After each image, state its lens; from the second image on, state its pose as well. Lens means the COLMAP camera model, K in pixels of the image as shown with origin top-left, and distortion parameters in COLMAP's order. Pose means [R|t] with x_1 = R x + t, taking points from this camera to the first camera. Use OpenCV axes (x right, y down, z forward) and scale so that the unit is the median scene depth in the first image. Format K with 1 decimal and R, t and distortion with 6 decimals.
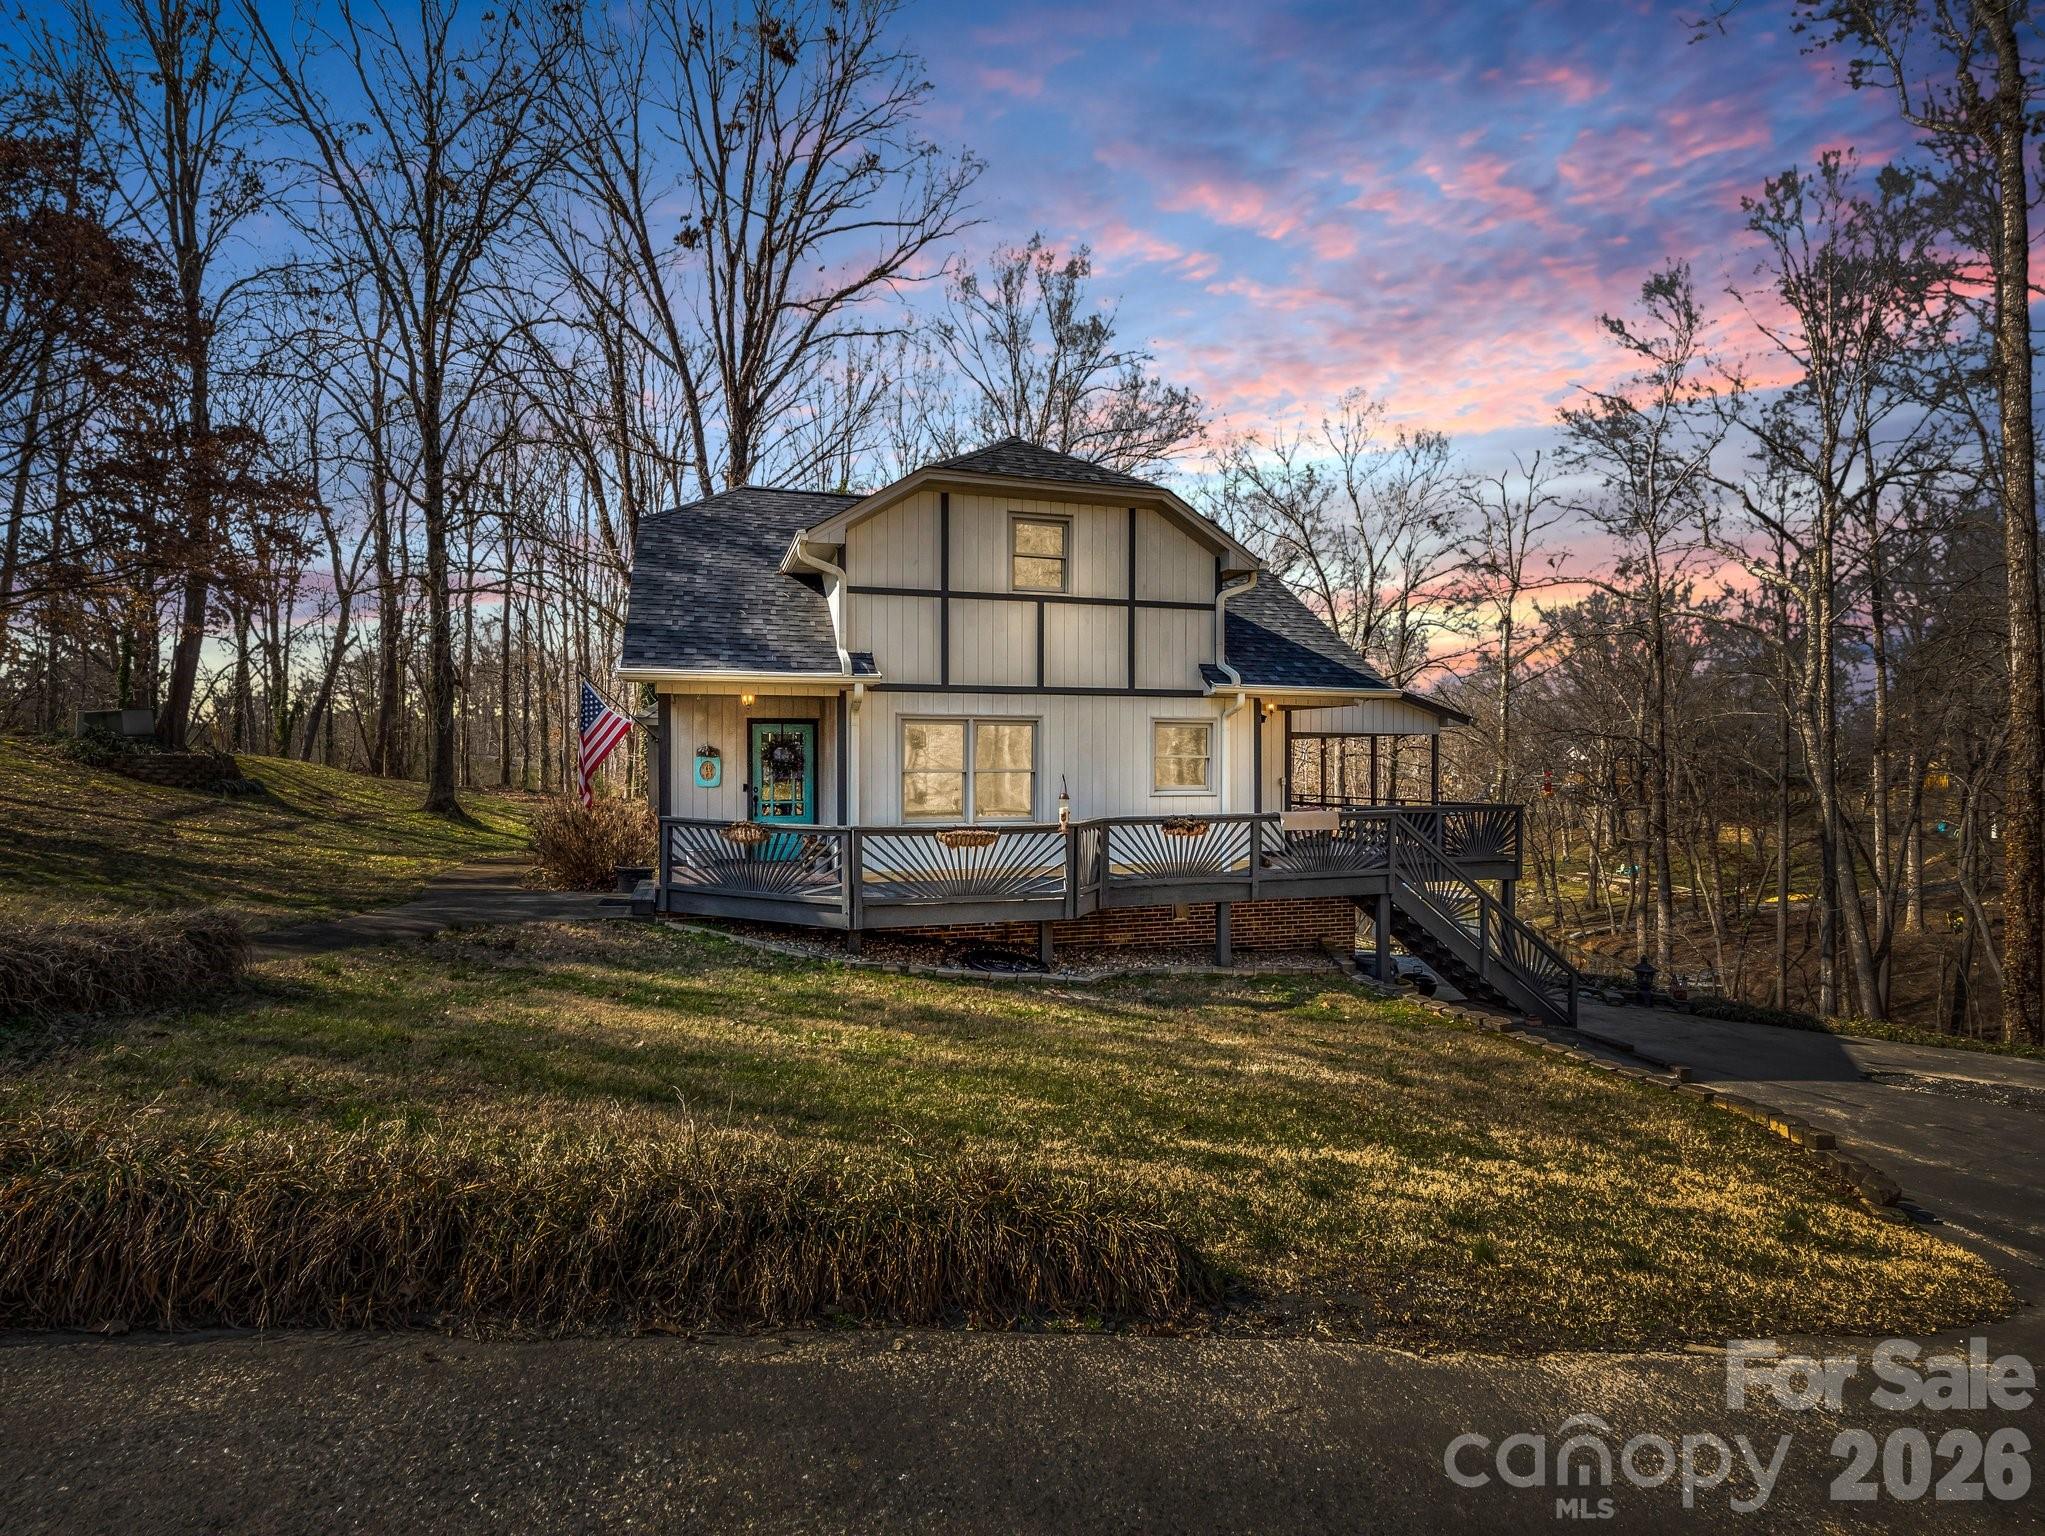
lens RADIAL K [[1038.5, 0, 1022.7], [0, 1038.5, 772.5], [0, 0, 1]] dist [-0.004244, -0.000364]
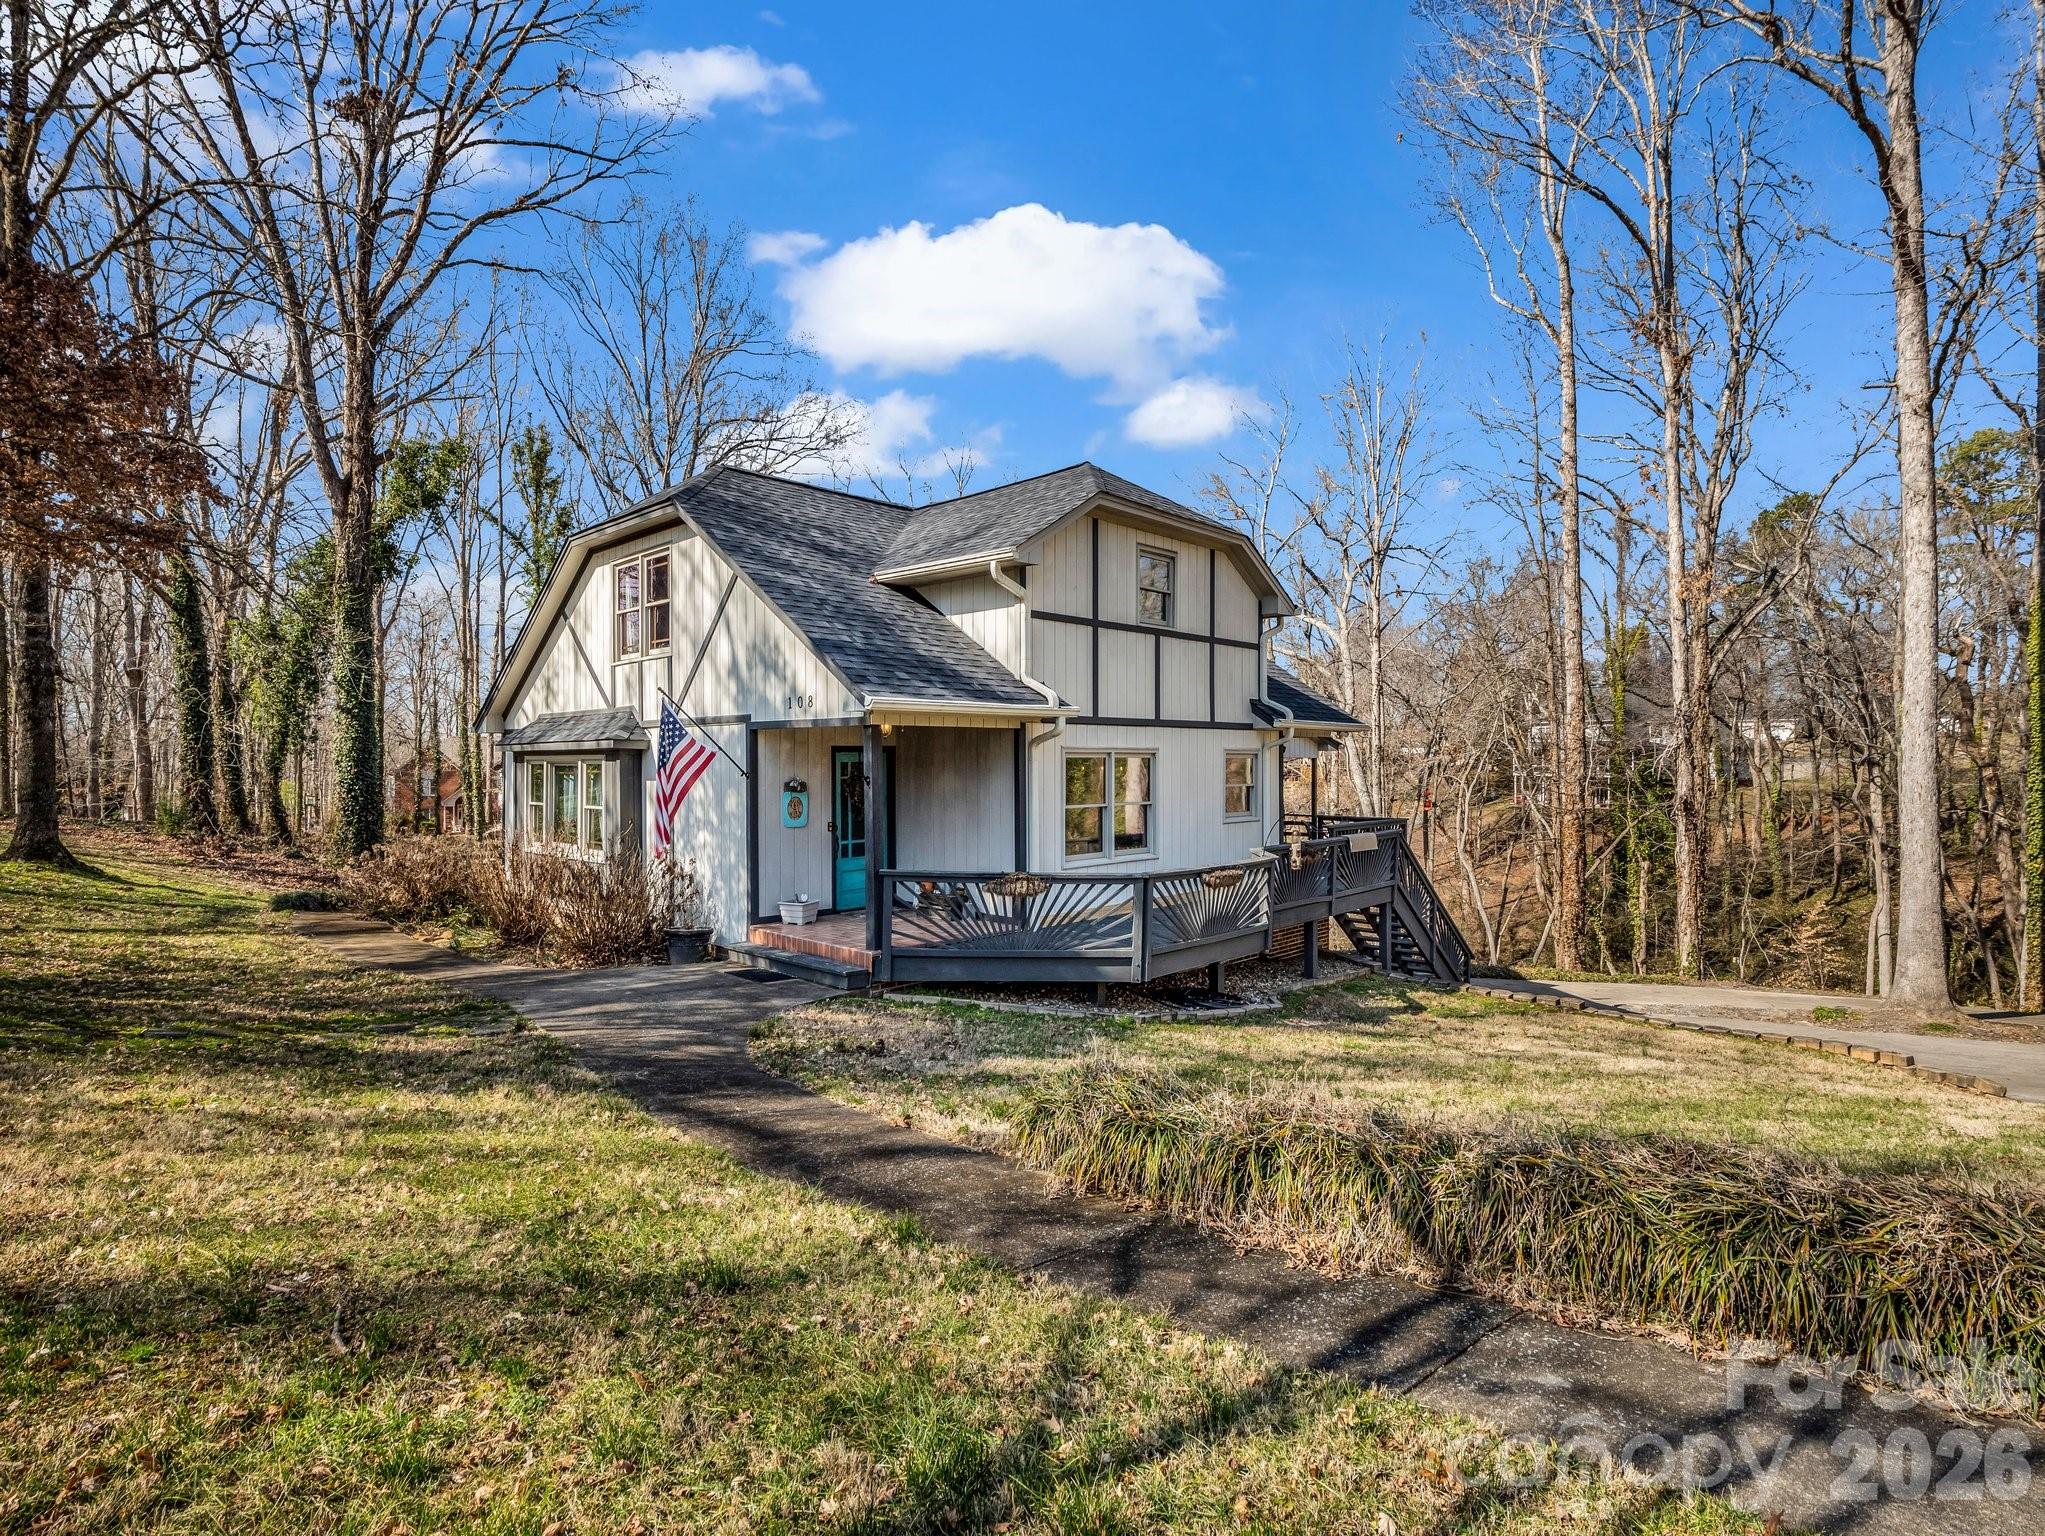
lens RADIAL K [[1038.5, 0, 1022.6], [0, 1038.5, 761.6], [0, 0, 1]] dist [-0.004244, -0.000364]
pose [[0.884408, -0.001536, 0.466712, -0.557109], [0.004542, 0.999976, -0.005314, -0.036111], [-0.466693, 0.006820, 0.884393, 0.166551]]
